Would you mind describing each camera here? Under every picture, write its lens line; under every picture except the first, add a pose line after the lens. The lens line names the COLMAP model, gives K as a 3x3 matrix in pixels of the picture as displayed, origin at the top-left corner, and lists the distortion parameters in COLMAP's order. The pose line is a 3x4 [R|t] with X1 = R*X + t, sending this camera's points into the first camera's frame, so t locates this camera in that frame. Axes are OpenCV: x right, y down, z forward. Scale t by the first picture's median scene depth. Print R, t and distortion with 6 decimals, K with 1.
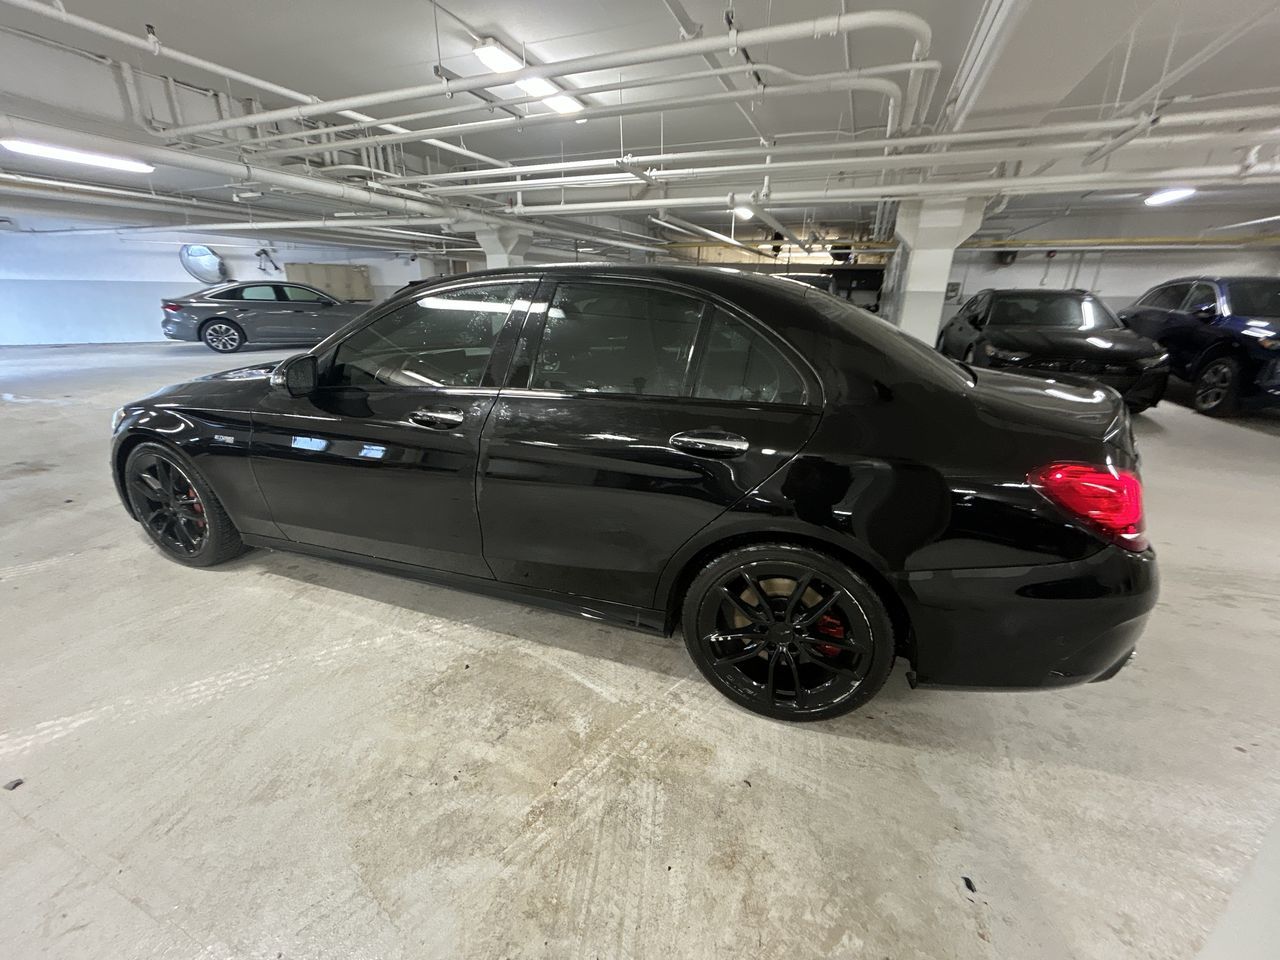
lens RADIAL K [[515.3, 0, 638.4], [0, 515.3, 480.4], [0, 0, 1]] dist [-0.002544, 0.000743]
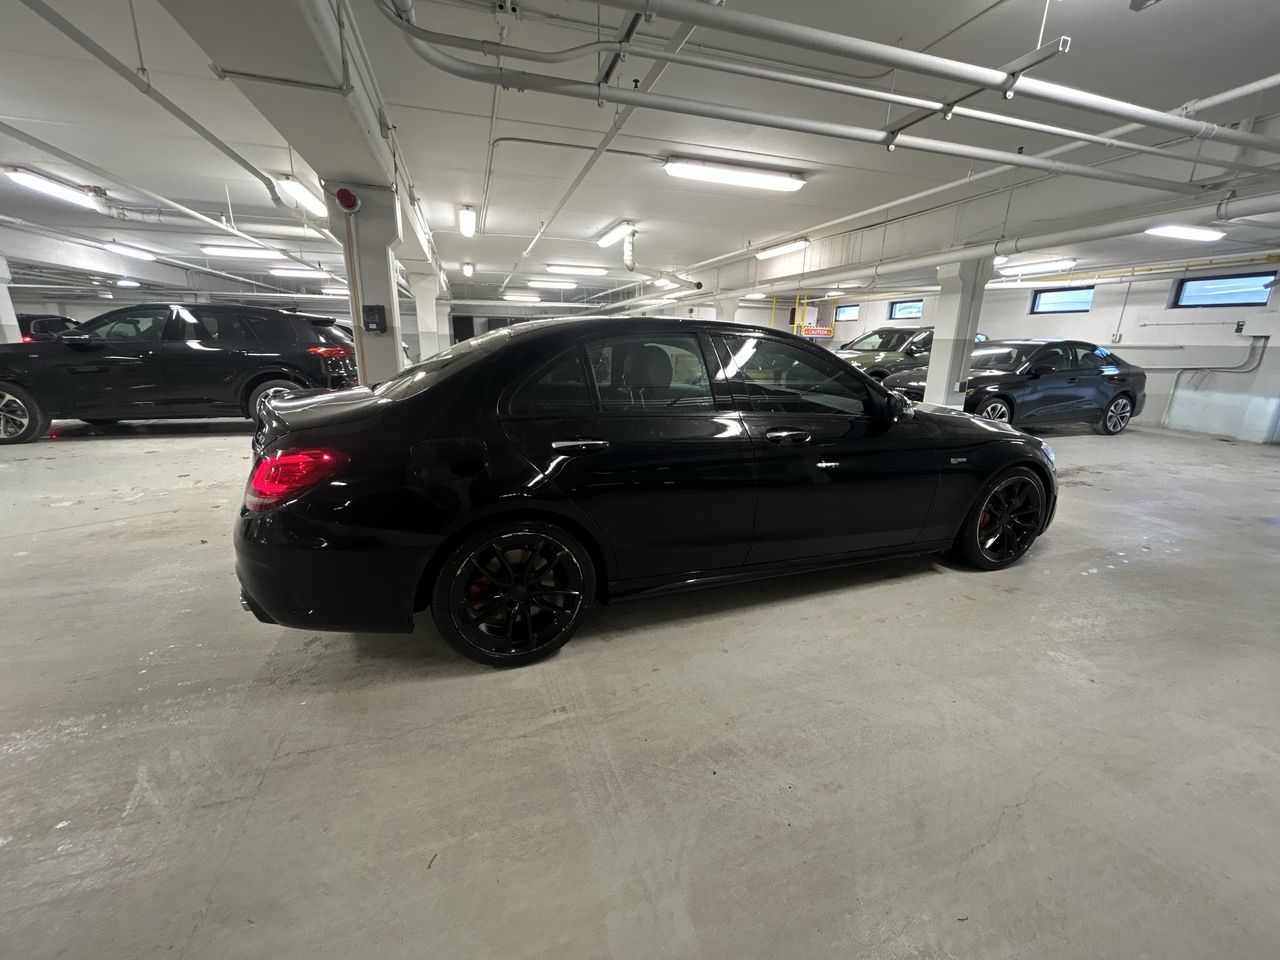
lens RADIAL K [[515.3, 0, 637.1], [0, 515.3, 482.1], [0, 0, 1]] dist [-0.002544, 0.000743]
pose [[-0.764022, 0.145937, -0.628468, 0.548592], [-0.247994, 0.832825, 0.494875, -0.459552], [0.595625, 0.533952, -0.600105, 1.283736]]
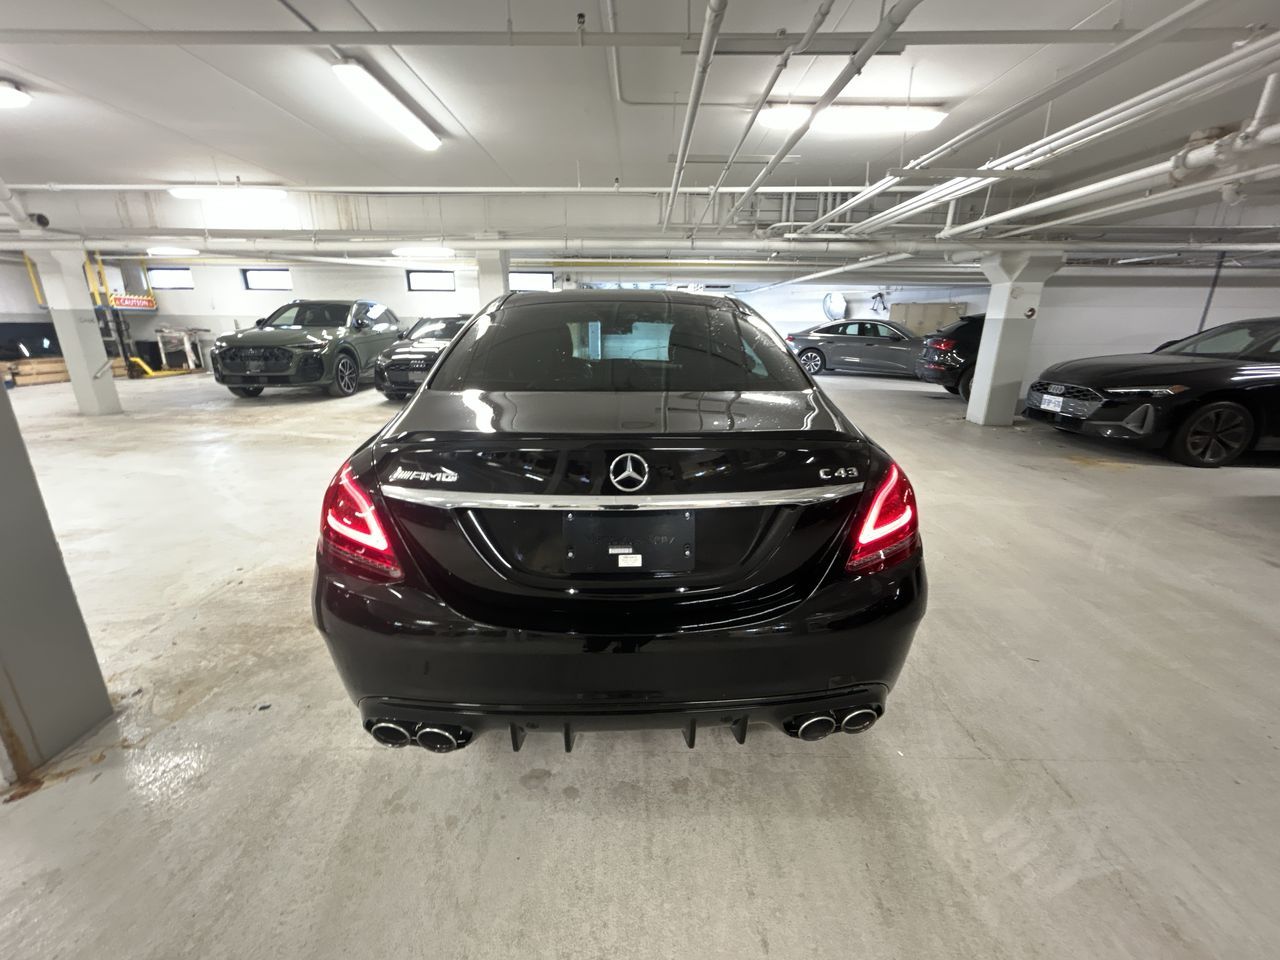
lens RADIAL K [[515.3, 0, 638.1], [0, 515.3, 481.6], [0, 0, 1]] dist [-0.002544, 0.000743]
pose [[0.377248, 0.261290, -0.888488, 0.768029], [-0.322165, 0.936480, 0.138614, -0.120621], [0.868270, 0.233948, 0.437464, 0.404650]]
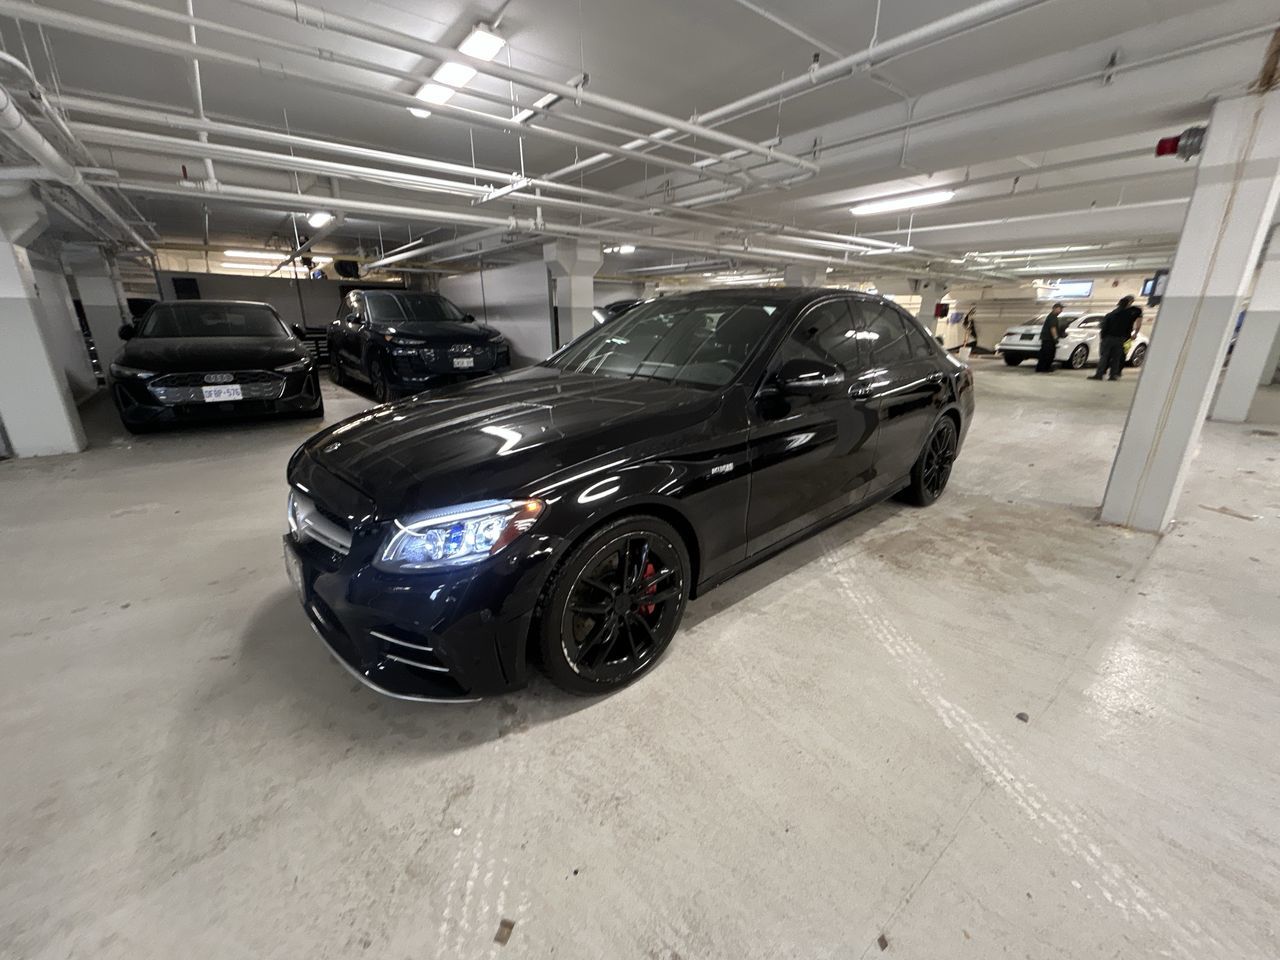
lens RADIAL K [[515.3, 0, 637.9], [0, 515.3, 480.1], [0, 0, 1]] dist [-0.002544, 0.000743]
pose [[0.482758, -0.276828, 0.830850, -1.025478], [0.302481, 0.943046, 0.138456, -0.145657], [-0.821858, 0.184475, 0.538998, 0.410301]]
